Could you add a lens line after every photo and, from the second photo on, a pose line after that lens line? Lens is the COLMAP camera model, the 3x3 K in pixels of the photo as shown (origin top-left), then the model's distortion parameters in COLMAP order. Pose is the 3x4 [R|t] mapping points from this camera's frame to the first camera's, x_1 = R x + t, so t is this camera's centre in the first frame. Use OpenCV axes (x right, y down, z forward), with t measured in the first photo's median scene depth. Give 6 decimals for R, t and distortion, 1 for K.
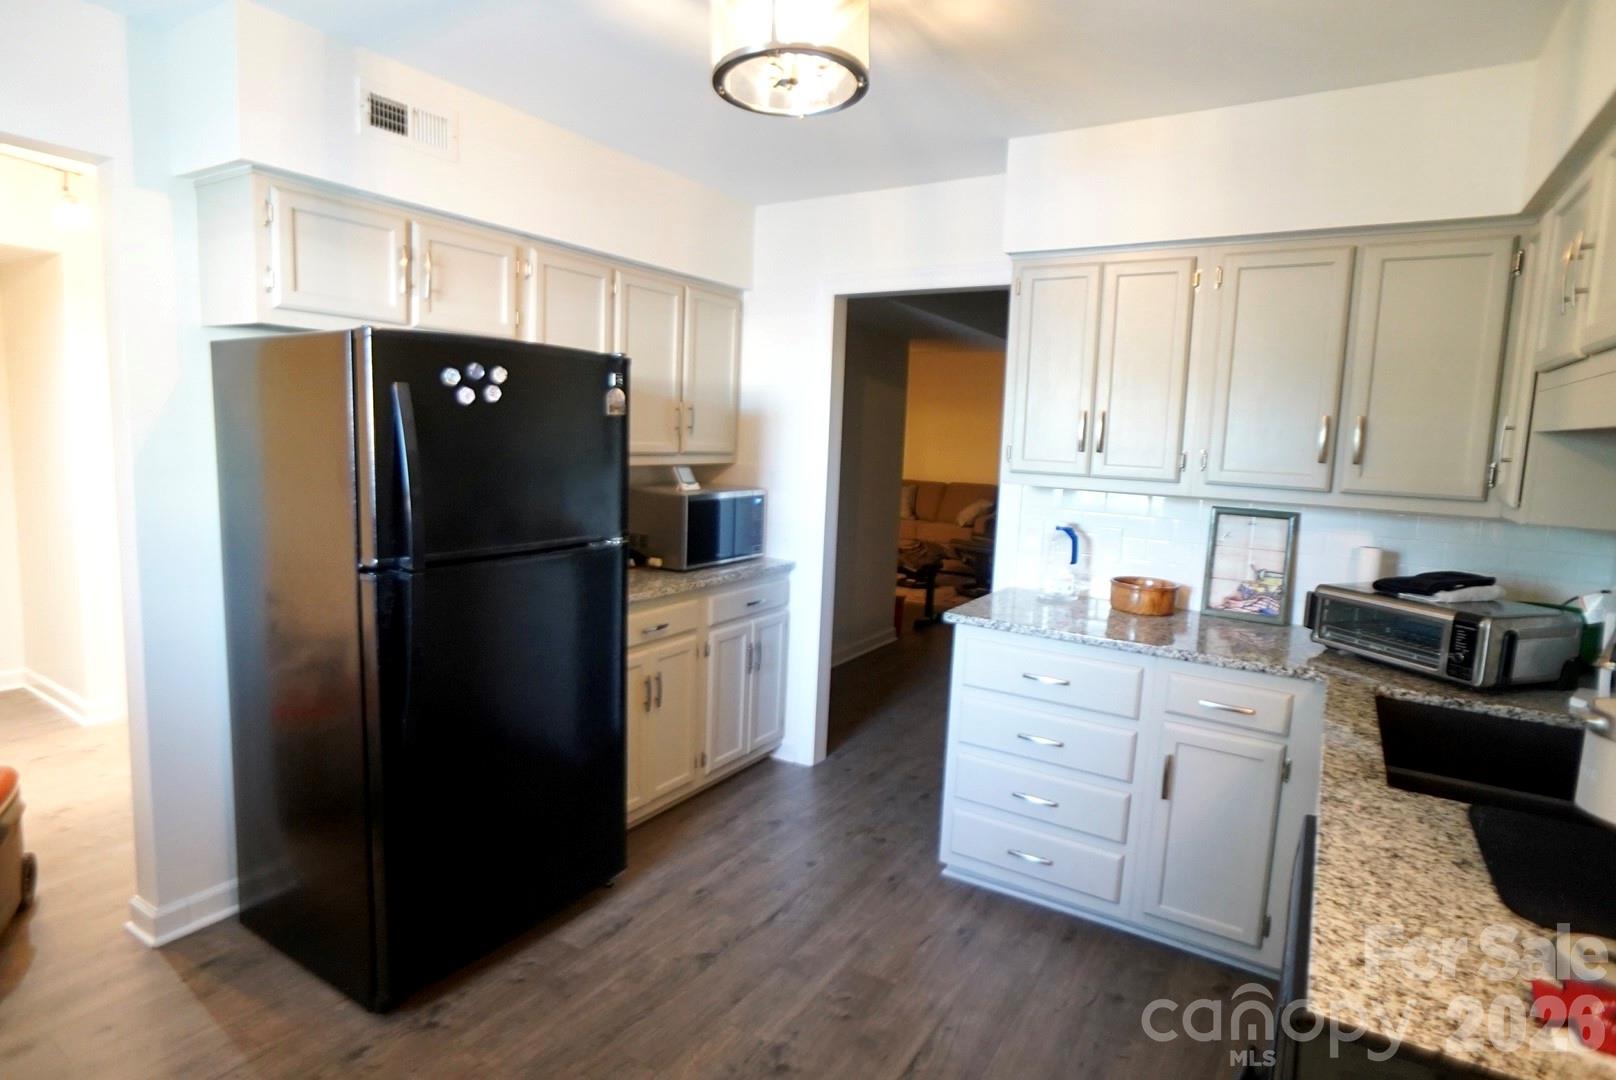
lens RADIAL K [[857.1, 0, 796.9], [0, 857.1, 547.4], [0, 0, 1]] dist [-0.028685, -0.000387]
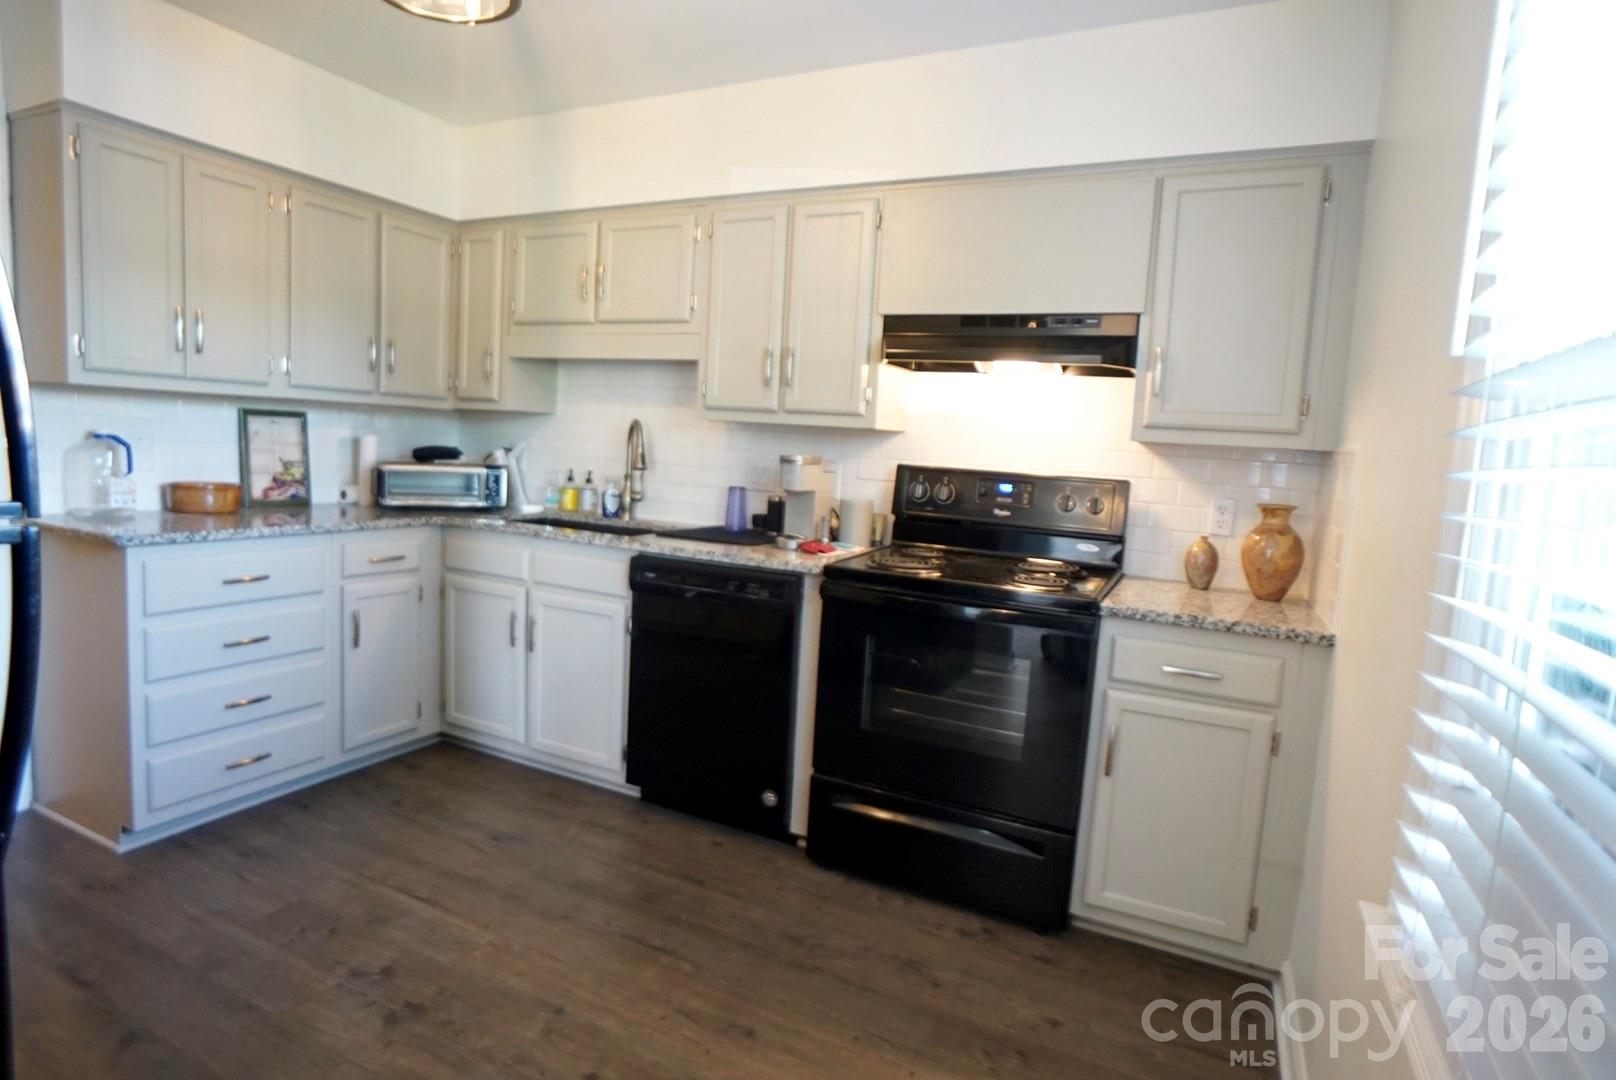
lens RADIAL K [[857.1, 0, 801.1], [0, 857.1, 534.9], [0, 0, 1]] dist [-0.028685, -0.000387]
pose [[-0.115804, -0.150837, 0.981752, -0.720583], [0.068172, 0.984864, 0.159356, -0.012381], [-0.990930, 0.085383, -0.103768, 0.423366]]
